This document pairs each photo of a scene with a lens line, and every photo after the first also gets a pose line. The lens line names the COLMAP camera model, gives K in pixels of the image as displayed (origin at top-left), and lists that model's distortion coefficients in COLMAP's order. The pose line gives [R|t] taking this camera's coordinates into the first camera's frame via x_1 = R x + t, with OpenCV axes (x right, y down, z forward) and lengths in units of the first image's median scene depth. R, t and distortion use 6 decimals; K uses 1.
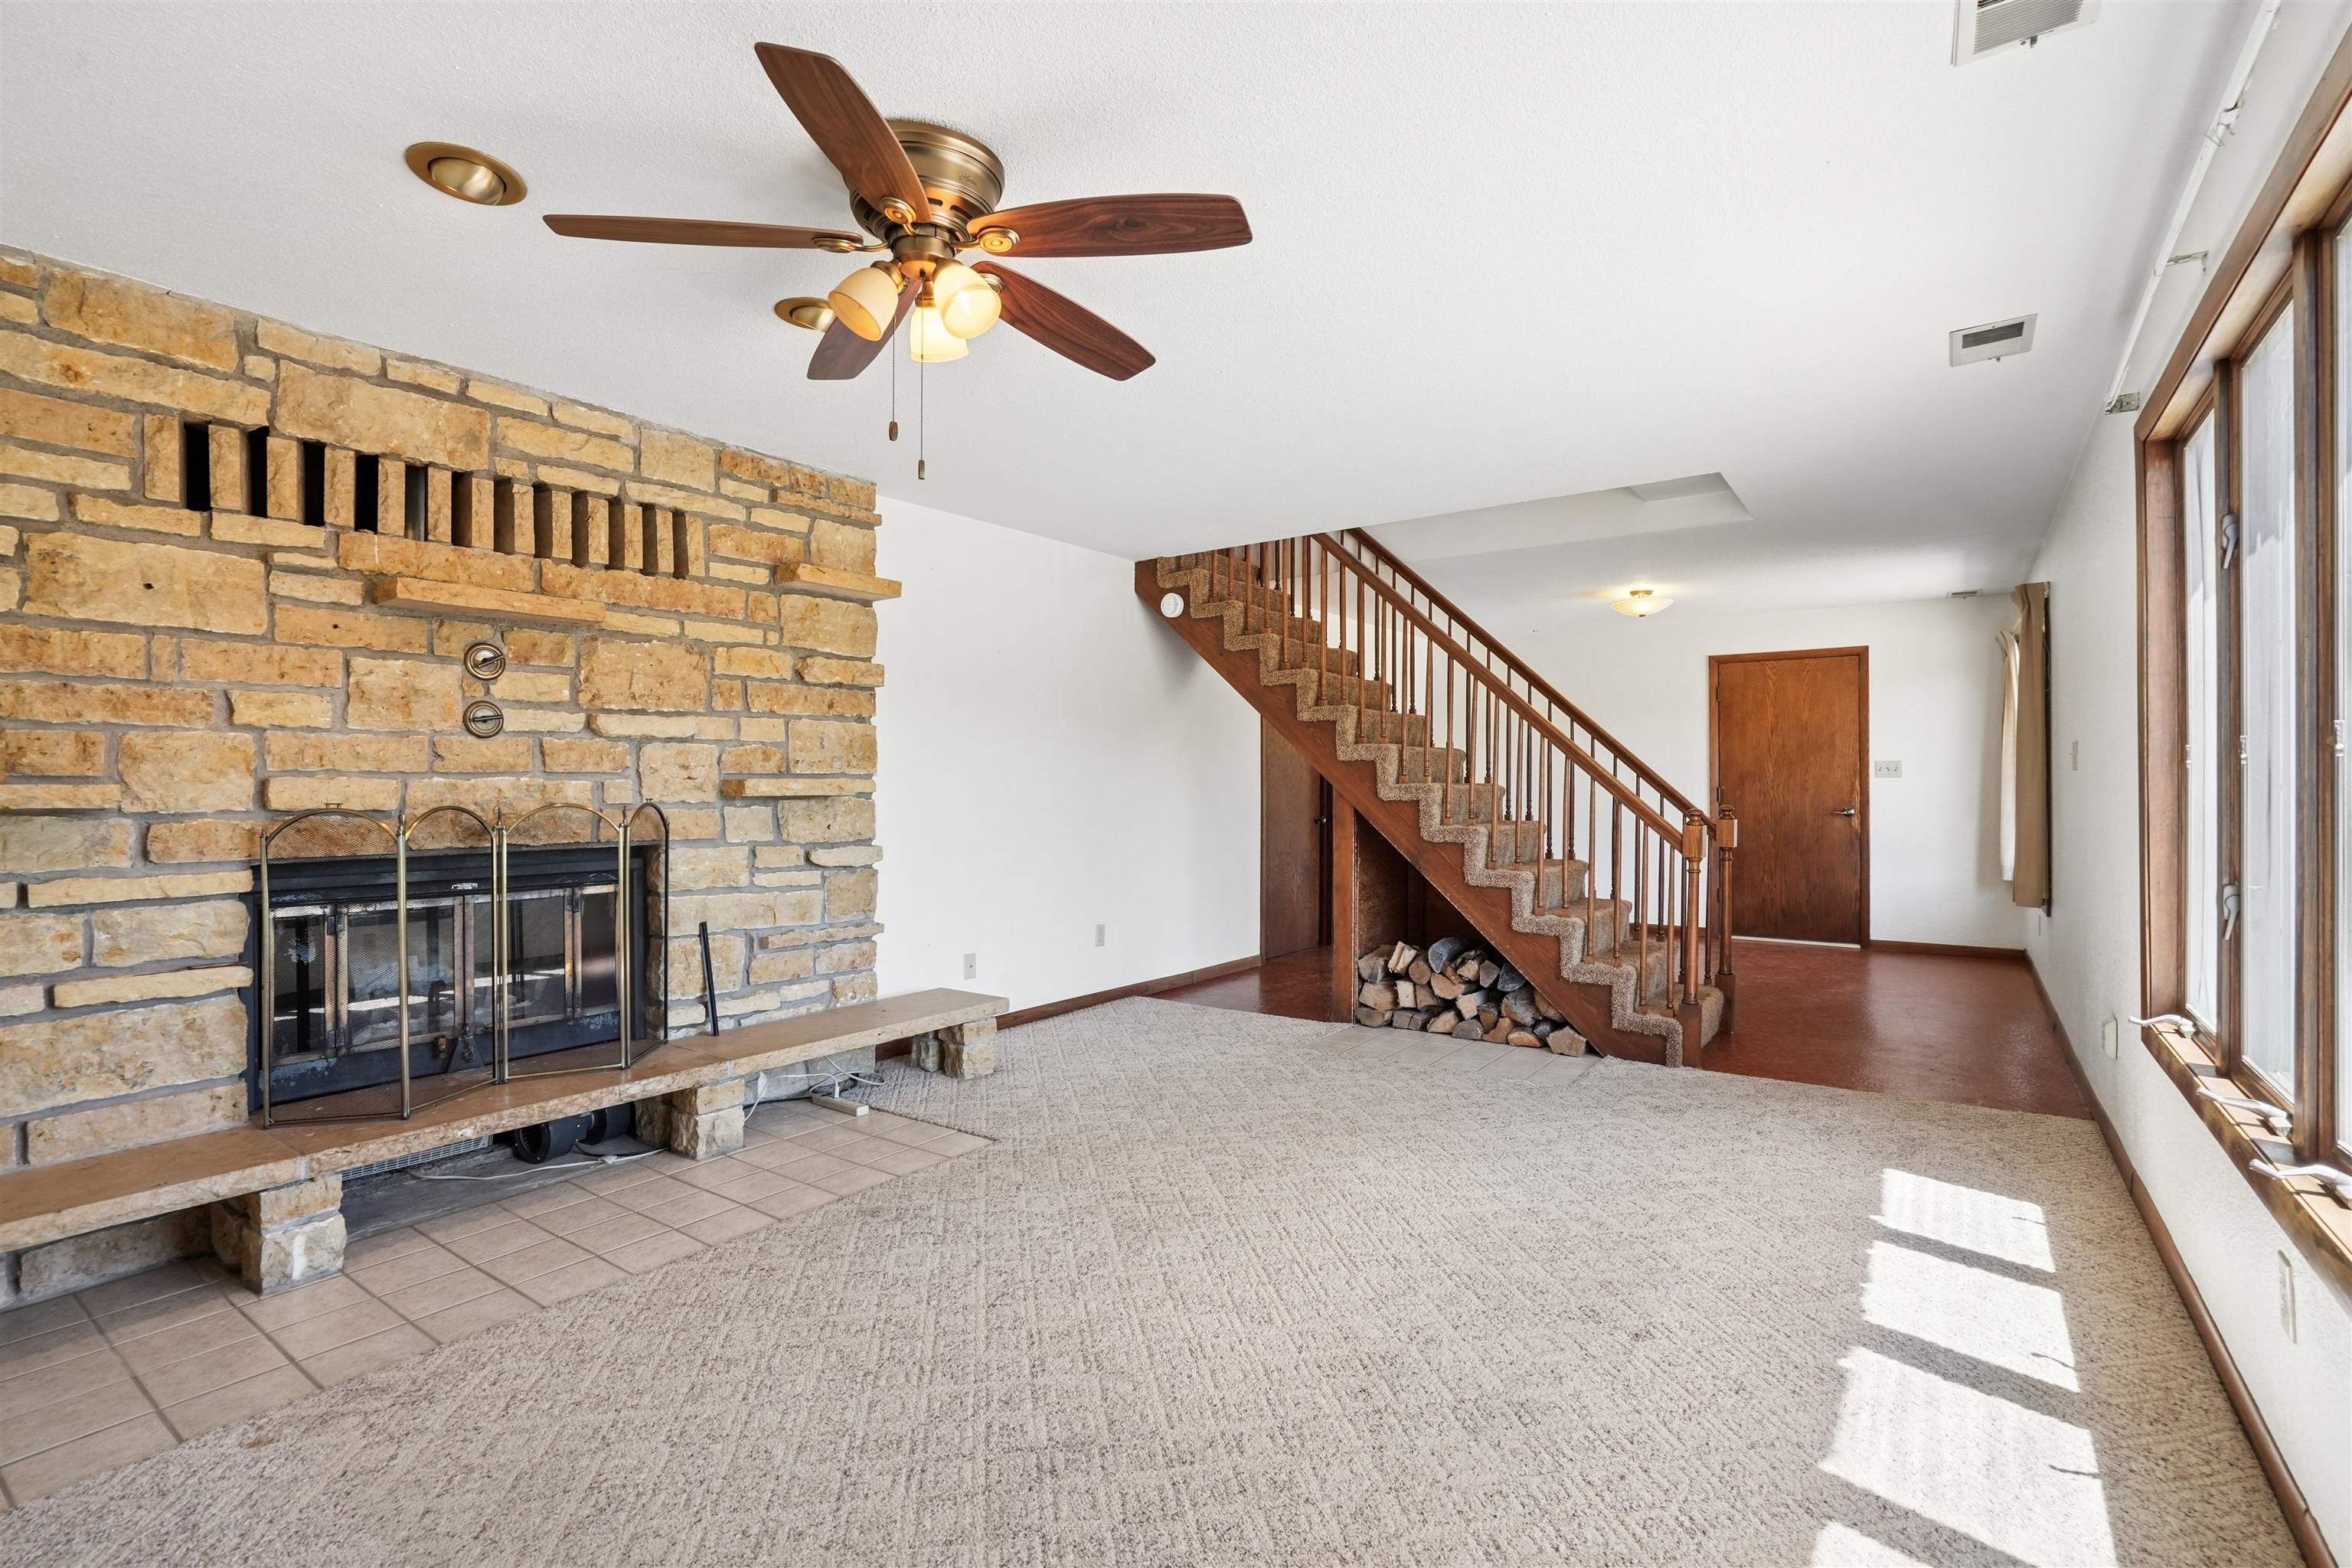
lens RADIAL K [[1084.5, 0, 1196.3], [0, 1084.5, 791.1], [0, 0, 1]] dist [-0.033815, 0.002969]
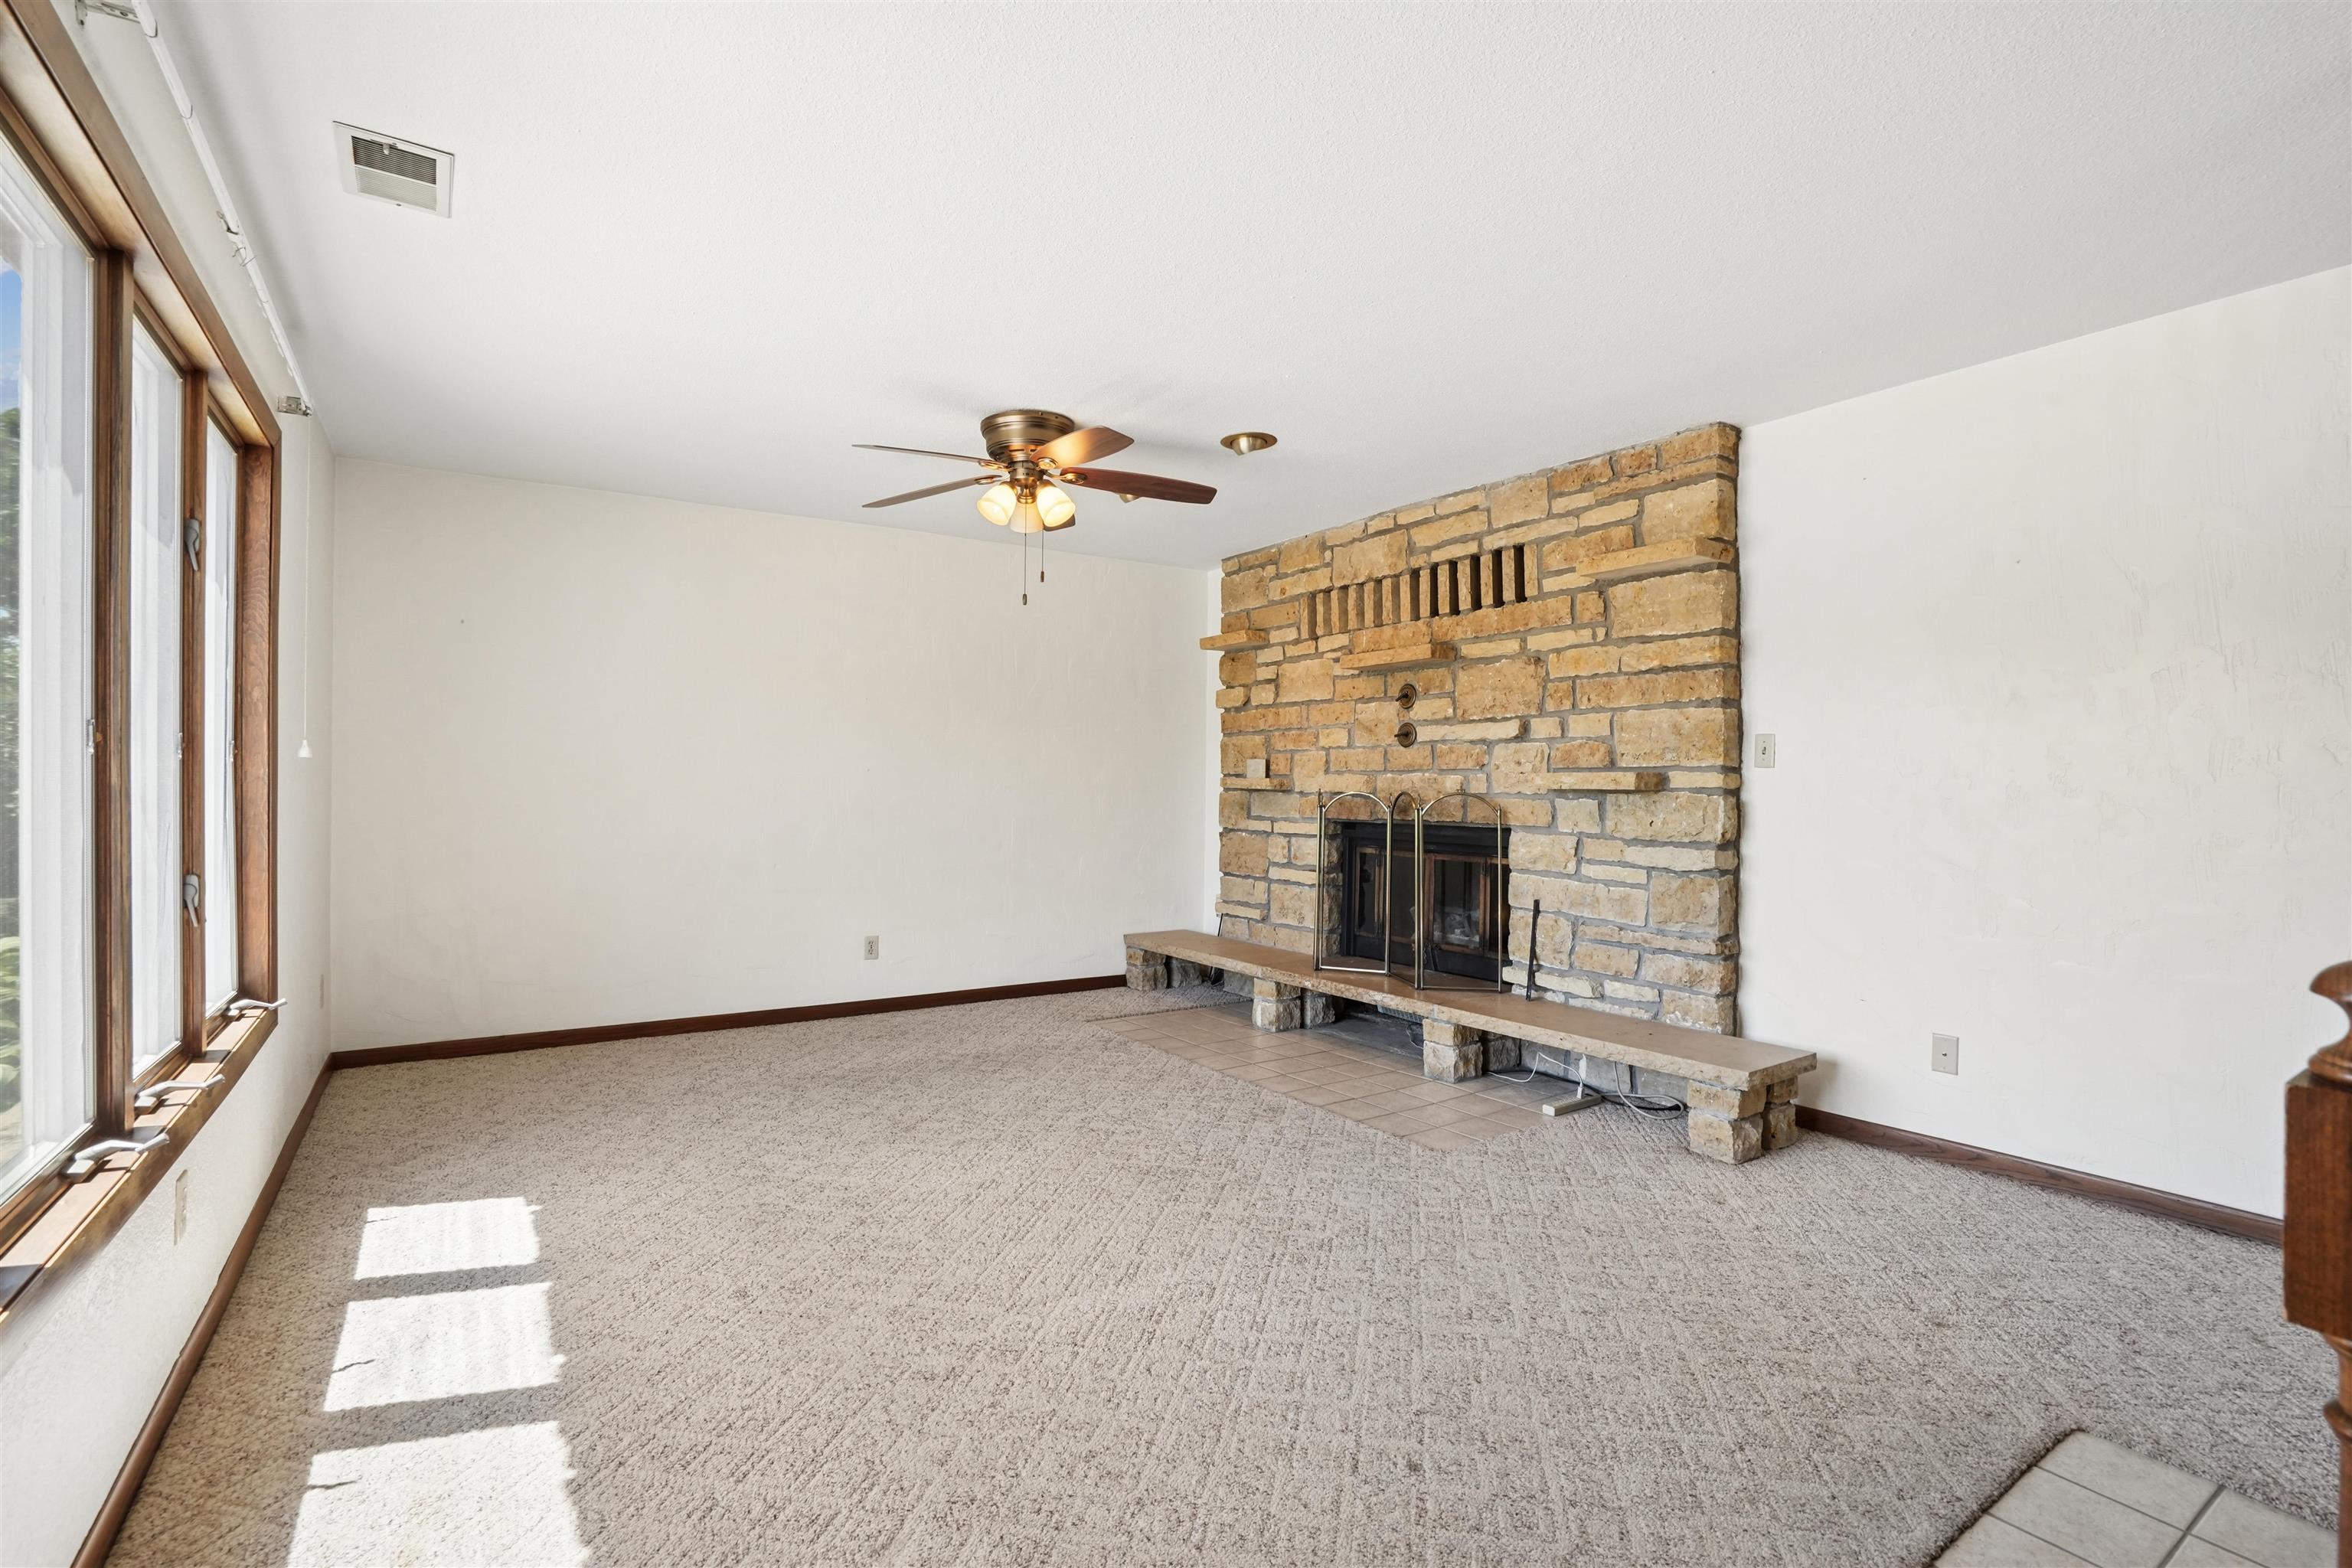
lens RADIAL K [[1084.5, 0, 1174.9], [0, 1084.5, 781.0], [0, 0, 1]] dist [-0.033815, 0.002969]
pose [[-0.357568, 0.004892, -0.933874, 0.785184], [-0.002648, 0.999977, 0.006252, -0.009723], [0.933883, 0.004709, -0.357547, 1.112435]]
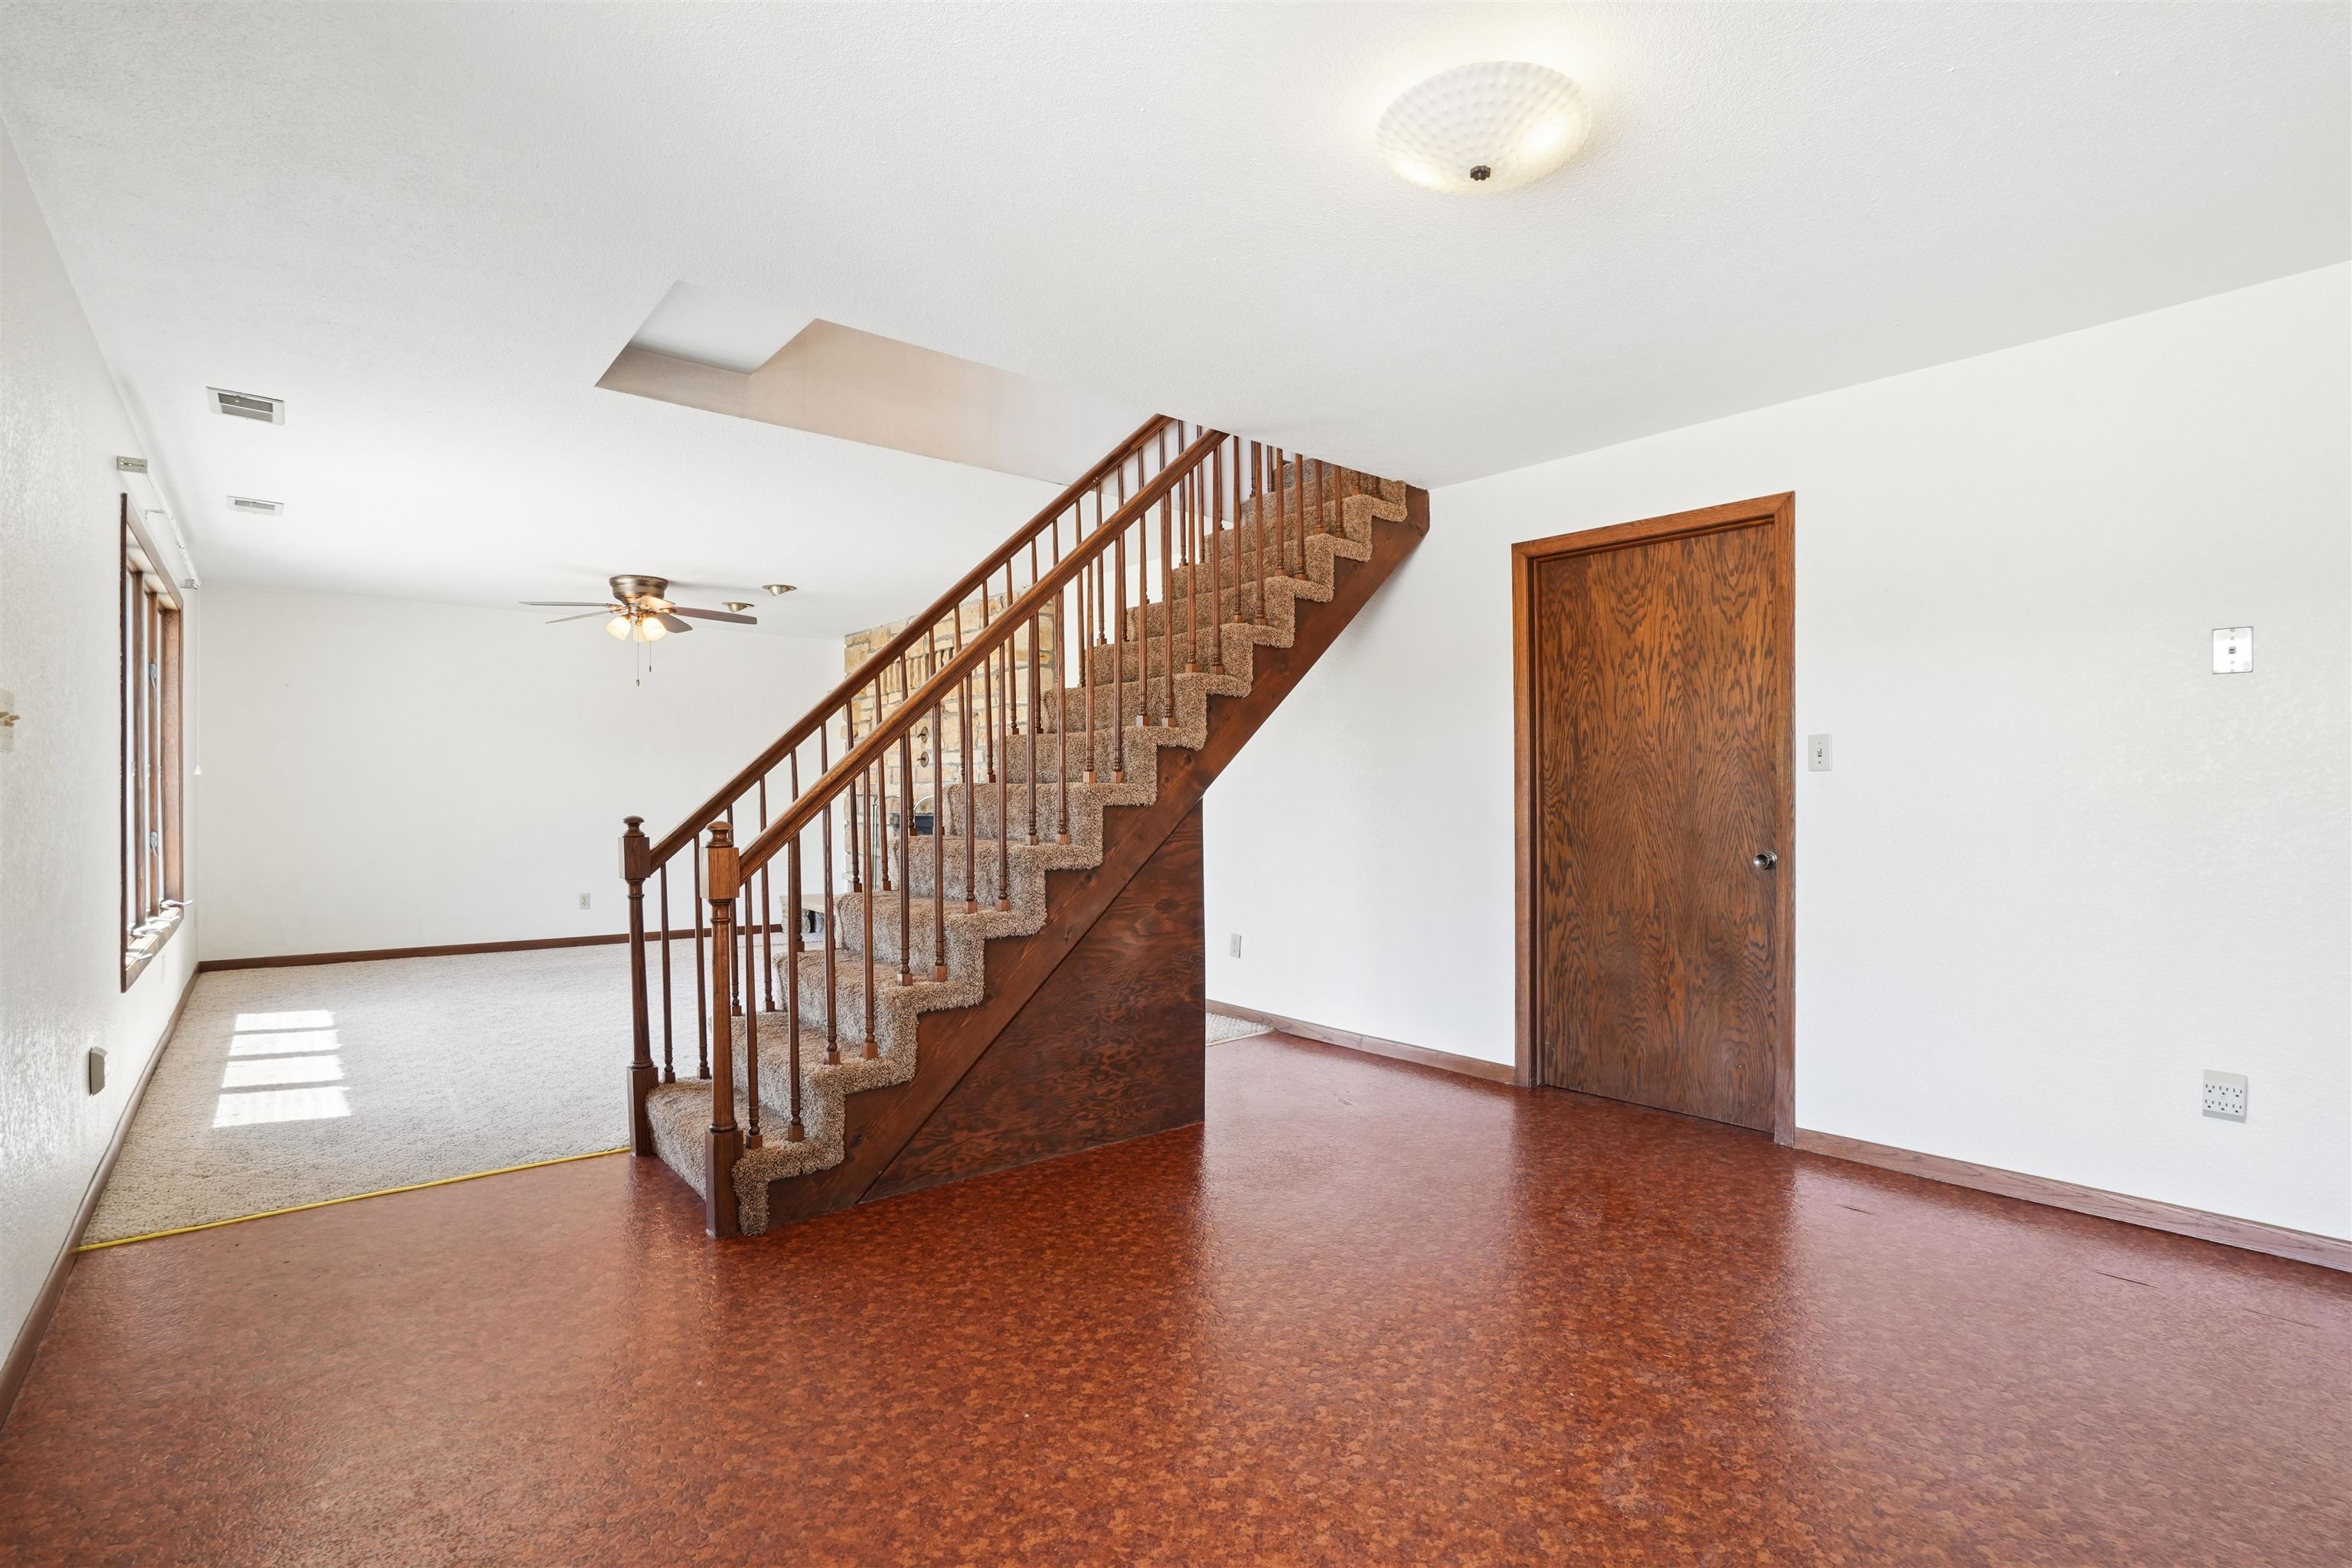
lens RADIAL K [[1084.5, 0, 1198.8], [0, 1084.5, 790.0], [0, 0, 1]] dist [-0.033815, 0.002969]
pose [[-0.225828, 0.005923, -0.974149, 1.364726], [0.005658, 0.999973, 0.004769, 0.000124], [0.974151, -0.004435, -0.225855, 1.871695]]
